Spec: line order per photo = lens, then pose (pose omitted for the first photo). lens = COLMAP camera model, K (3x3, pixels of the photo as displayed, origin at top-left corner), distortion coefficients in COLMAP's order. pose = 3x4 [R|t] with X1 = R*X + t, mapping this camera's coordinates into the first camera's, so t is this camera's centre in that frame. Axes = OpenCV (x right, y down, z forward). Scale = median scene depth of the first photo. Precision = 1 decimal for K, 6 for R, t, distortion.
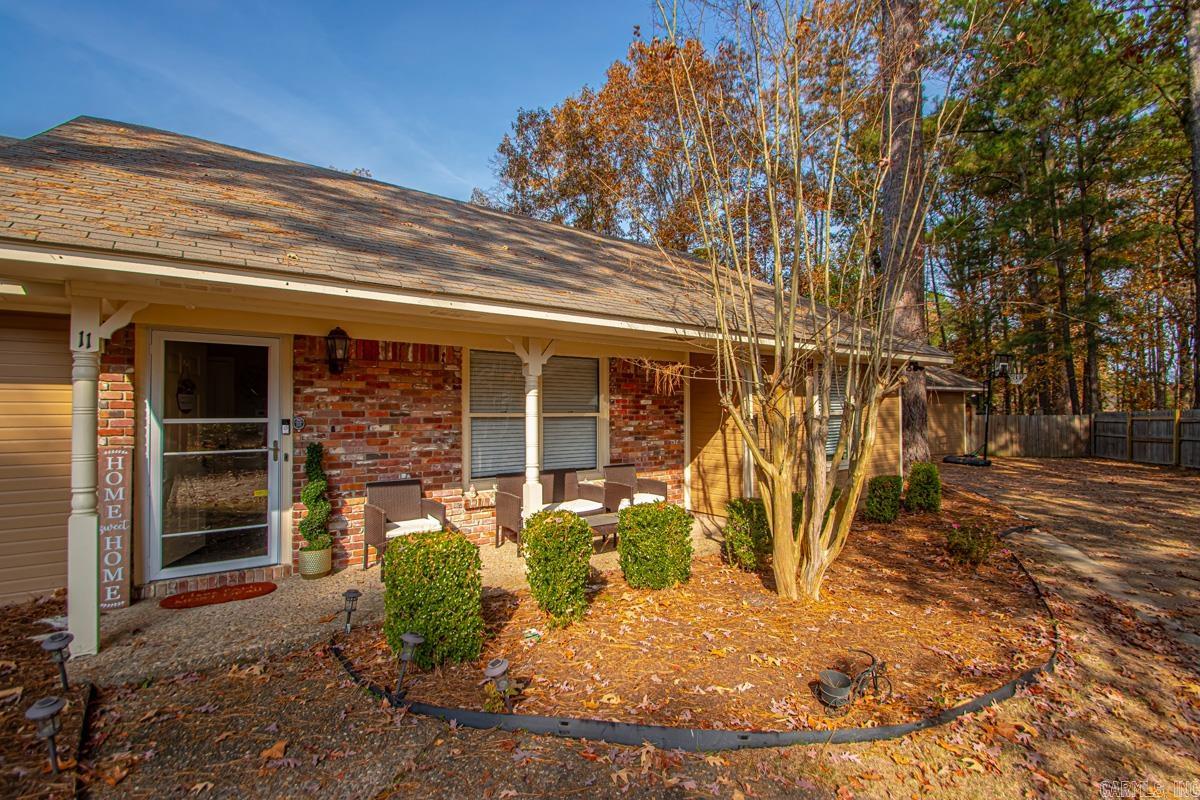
lens RADIAL K [[581.7, 0, 599.5], [0, 581.7, 403.7], [0, 0, 1]] dist [0.041593, -0.024446]
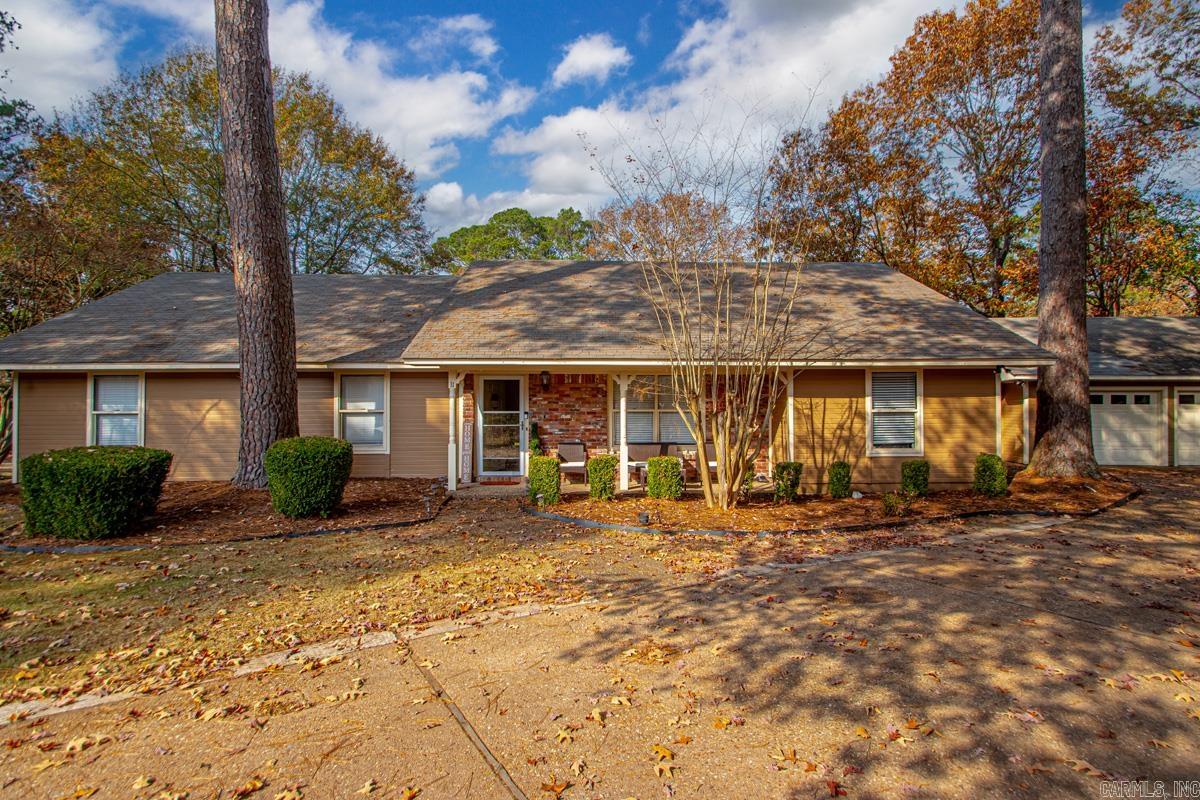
lens RADIAL K [[683.1, 0, 600.0], [0, 683.1, 400.0], [0, 0, 1]] dist [-0.019262, -0.000299]
pose [[0.800593, -0.005446, -0.599184, 1.182420], [0.006620, 0.999978, -0.000243, -0.015194], [0.599172, -0.003772, 0.800612, -0.862541]]
